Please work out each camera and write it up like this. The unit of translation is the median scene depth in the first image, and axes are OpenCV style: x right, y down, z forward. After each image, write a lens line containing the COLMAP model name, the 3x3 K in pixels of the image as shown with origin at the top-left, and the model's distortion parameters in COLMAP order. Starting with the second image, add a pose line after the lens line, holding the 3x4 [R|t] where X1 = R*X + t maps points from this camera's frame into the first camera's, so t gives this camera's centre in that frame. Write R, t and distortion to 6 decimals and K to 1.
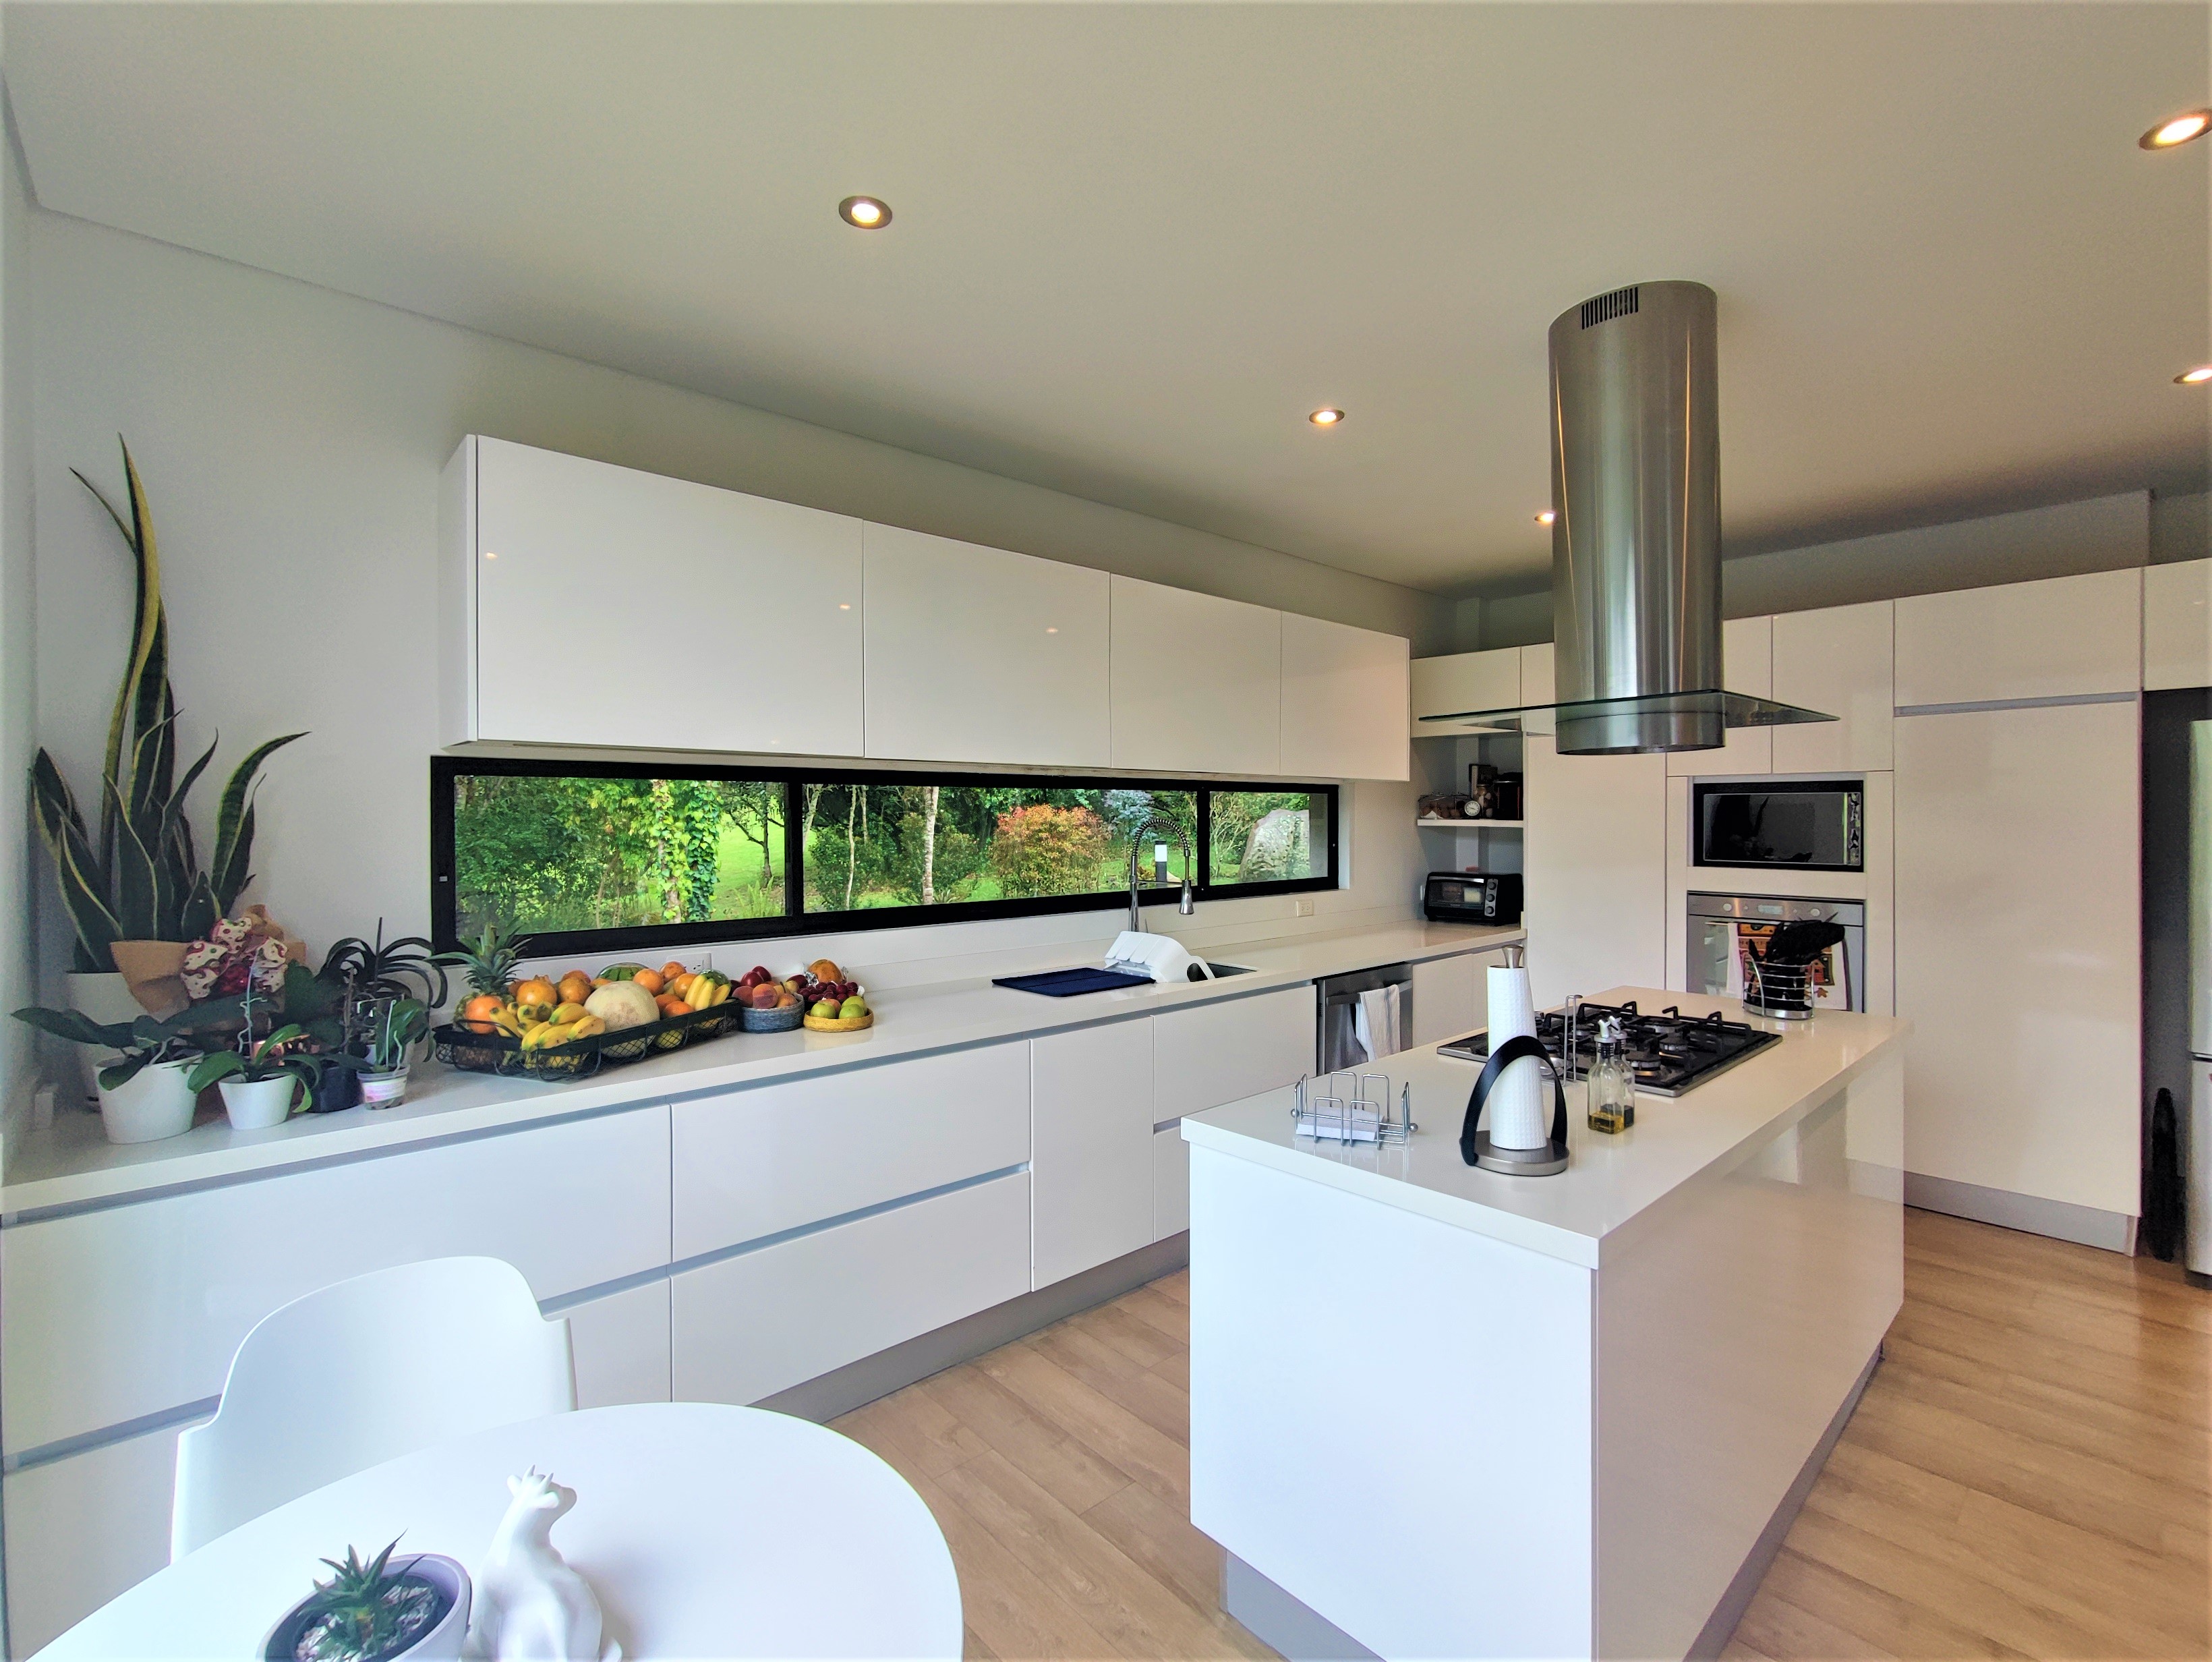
lens RADIAL K [[997.6, 0, 1106.0], [0, 997.6, 831.0], [0, 0, 1]] dist [0.000175, 0.000318]
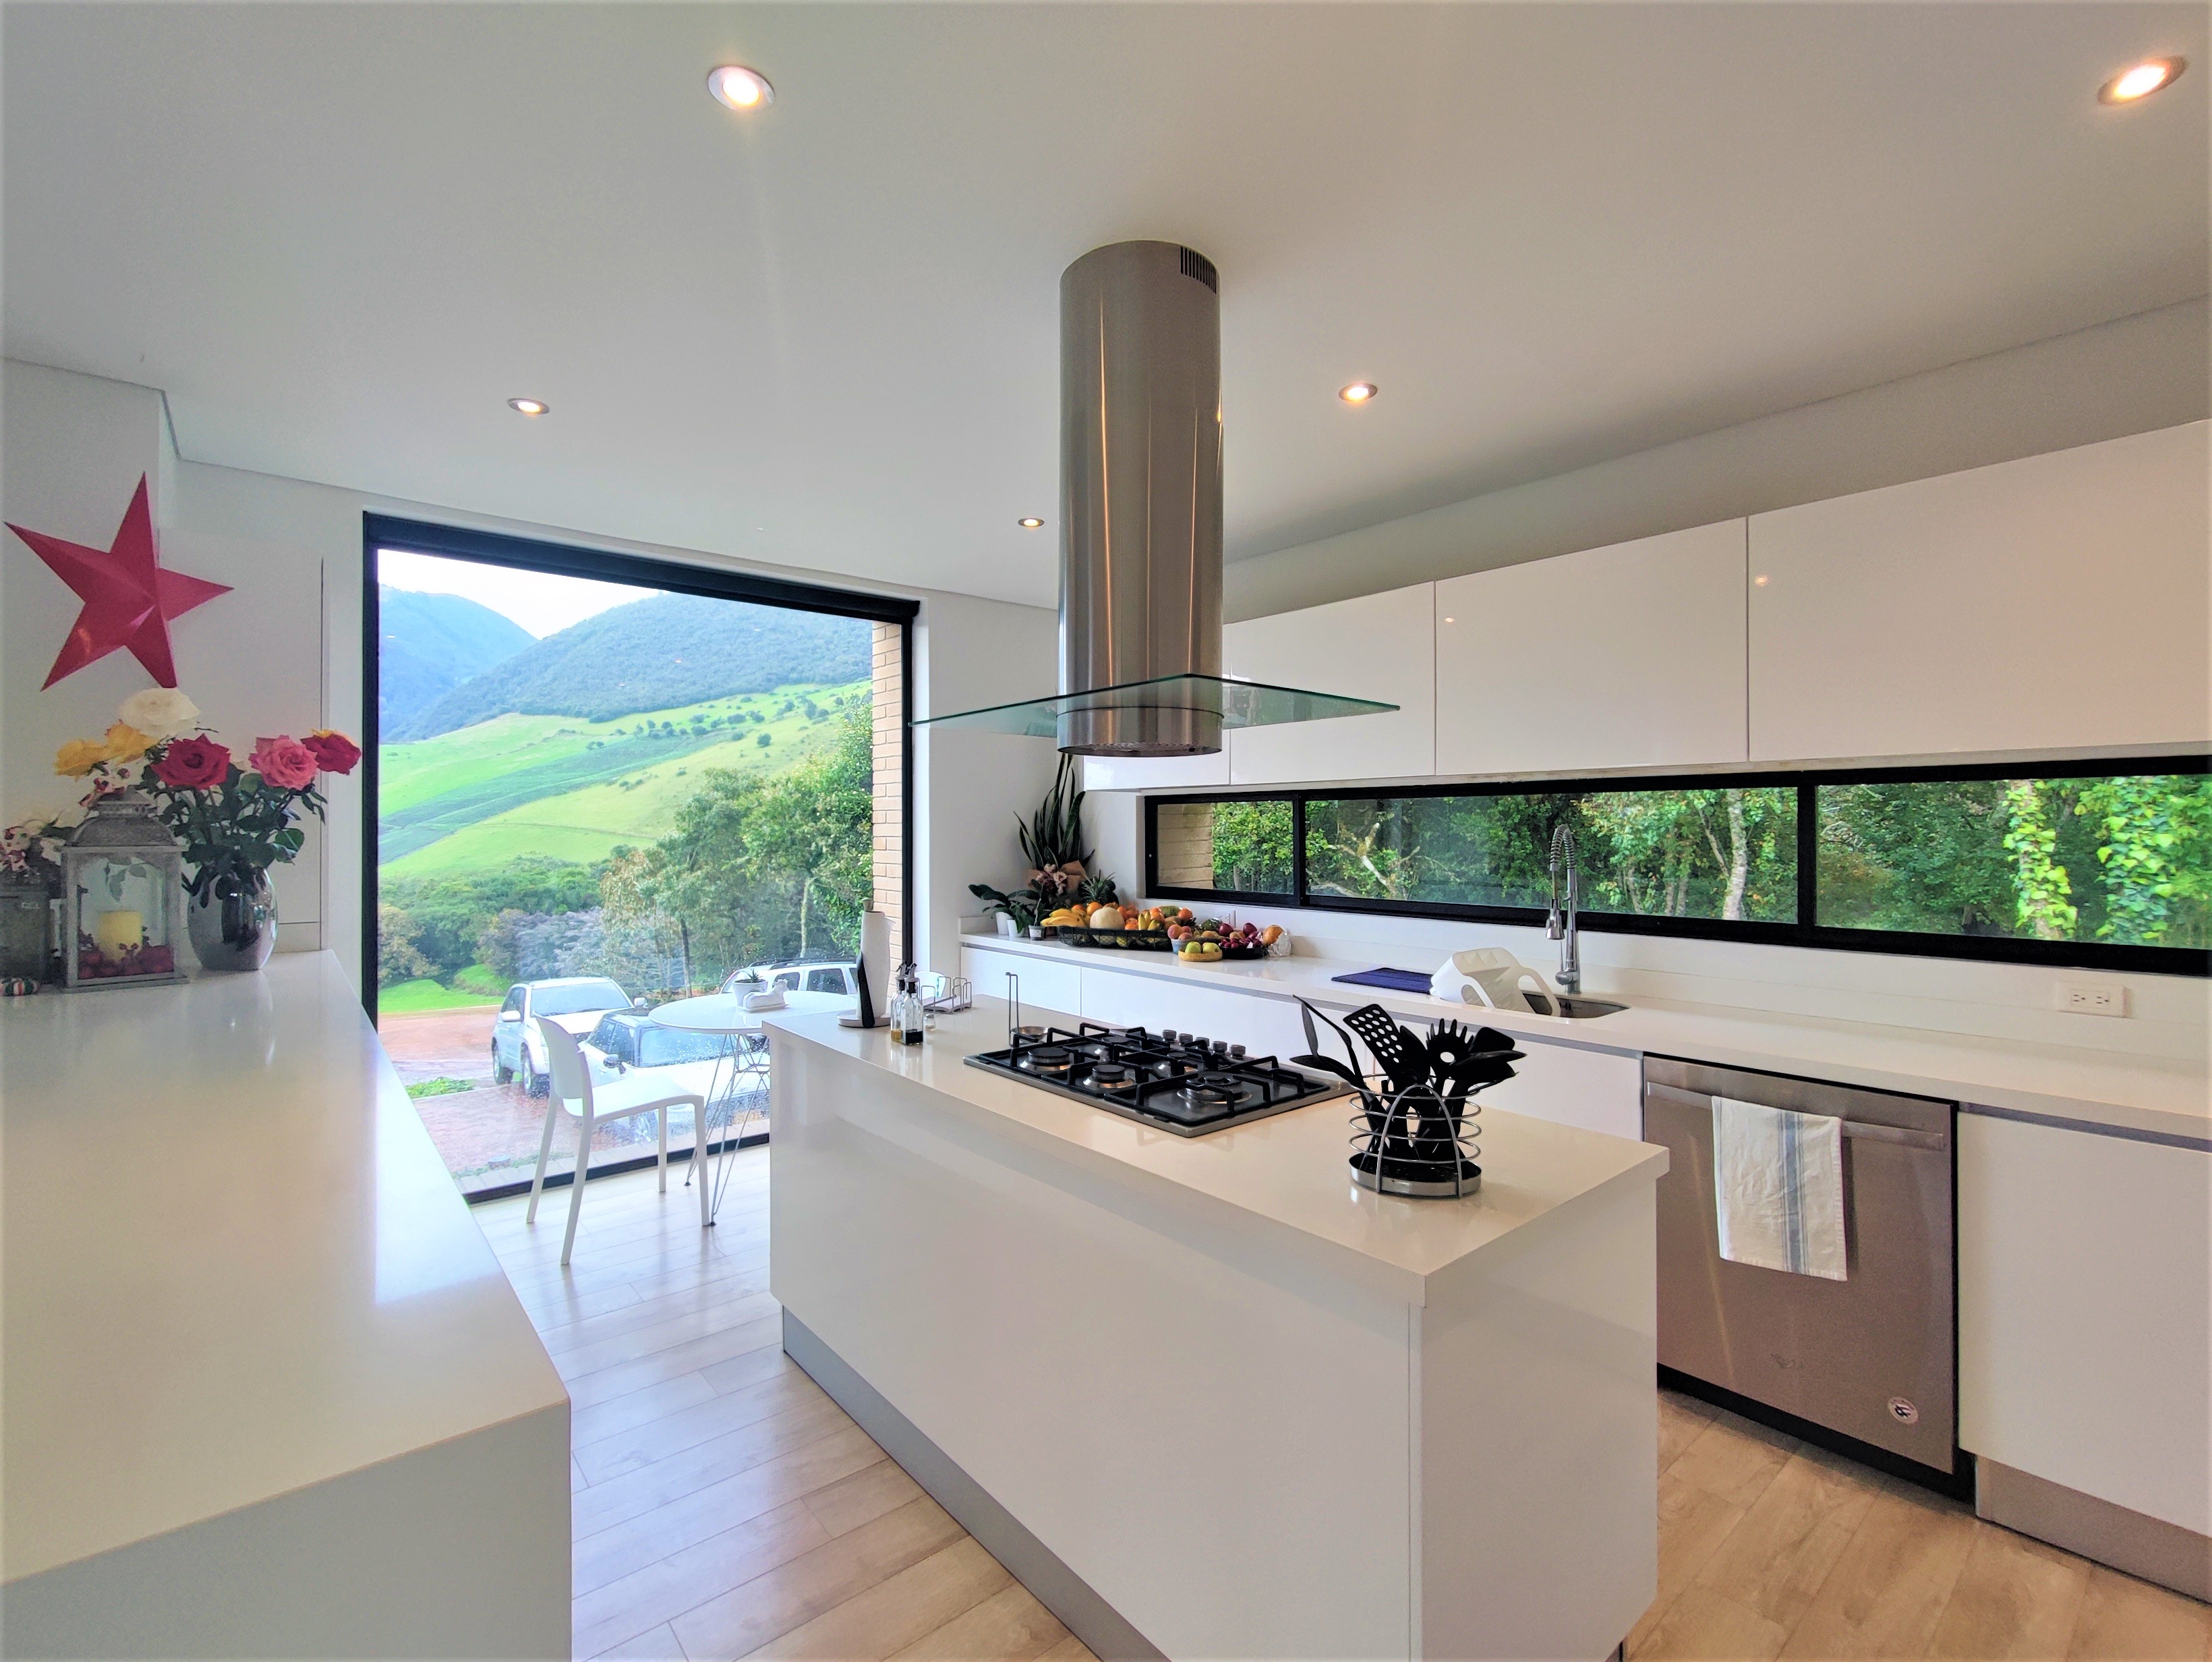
lens RADIAL K [[1007.1, 0, 1081.2], [0, 1007.1, 823.4], [0, 0, 1]] dist [-0.032608, 0.000356]
pose [[-0.052231, -0.003814, -0.998628, 1.152241], [-0.012838, 0.999913, -0.003147, -0.007301], [0.998552, 0.012656, -0.052276, 0.792705]]
